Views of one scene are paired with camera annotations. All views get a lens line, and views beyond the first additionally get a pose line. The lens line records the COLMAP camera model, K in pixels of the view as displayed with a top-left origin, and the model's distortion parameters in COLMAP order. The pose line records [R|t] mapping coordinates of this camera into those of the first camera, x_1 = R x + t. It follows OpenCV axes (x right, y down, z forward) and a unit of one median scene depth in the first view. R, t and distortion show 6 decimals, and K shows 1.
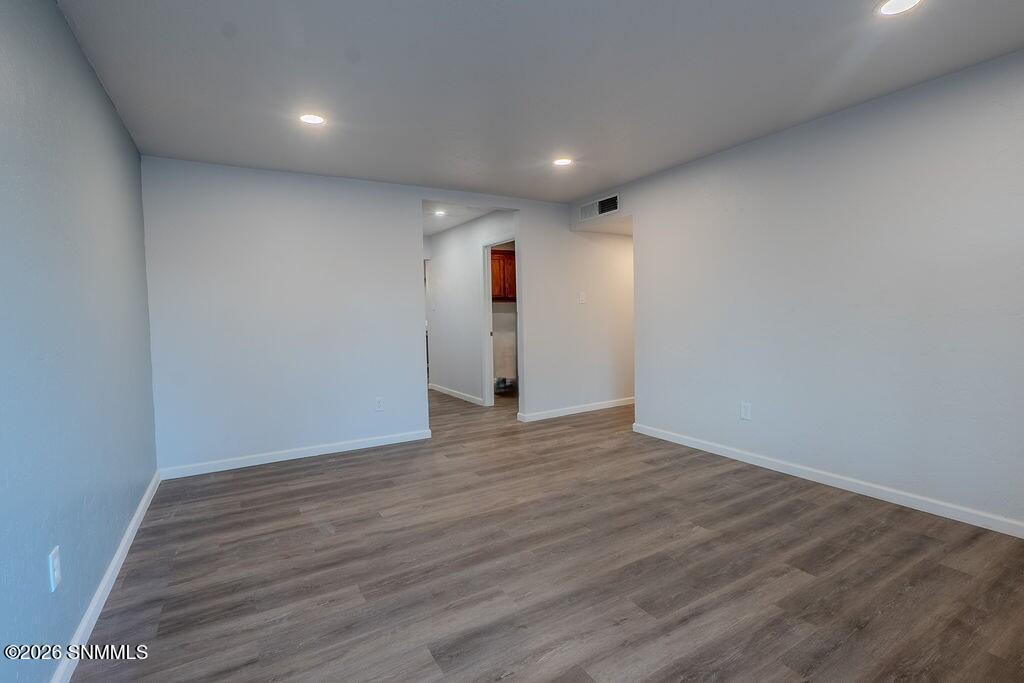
lens RADIAL K [[459.8, 0, 513.0], [0, 459.8, 337.9], [0, 0, 1]] dist [-0.010094, 0.001702]
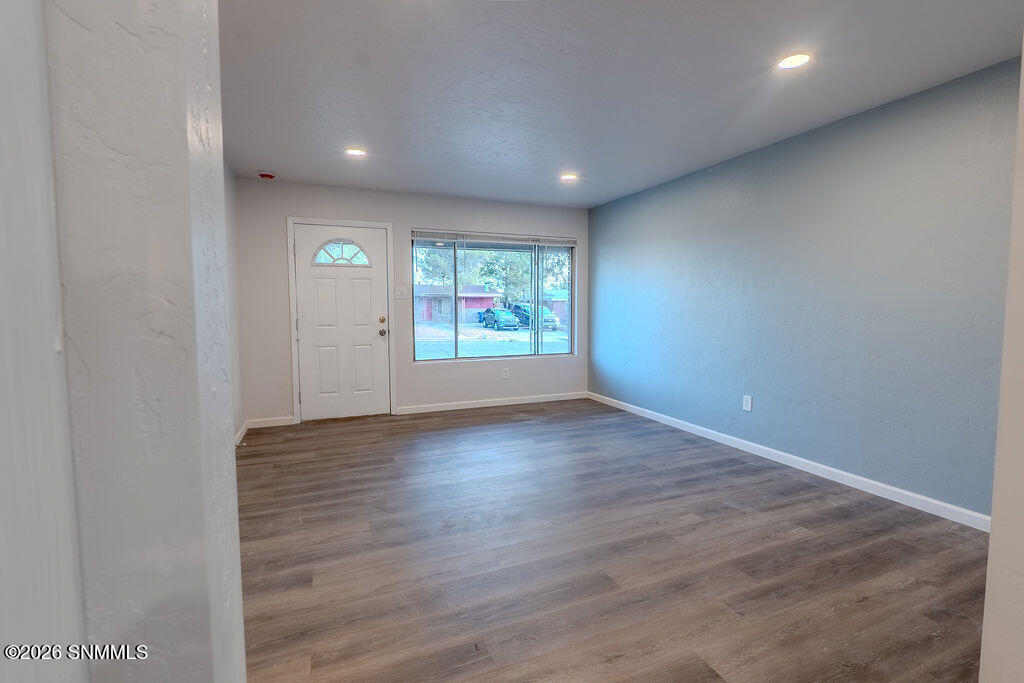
lens RADIAL K [[459.8, 0, 514.9], [0, 459.8, 340.1], [0, 0, 1]] dist [-0.010094, 0.001702]
pose [[-0.990496, 0.018189, 0.136333, -0.051897], [0.035407, 0.991531, 0.124954, -0.106492], [-0.132906, 0.128593, -0.982751, 1.964130]]
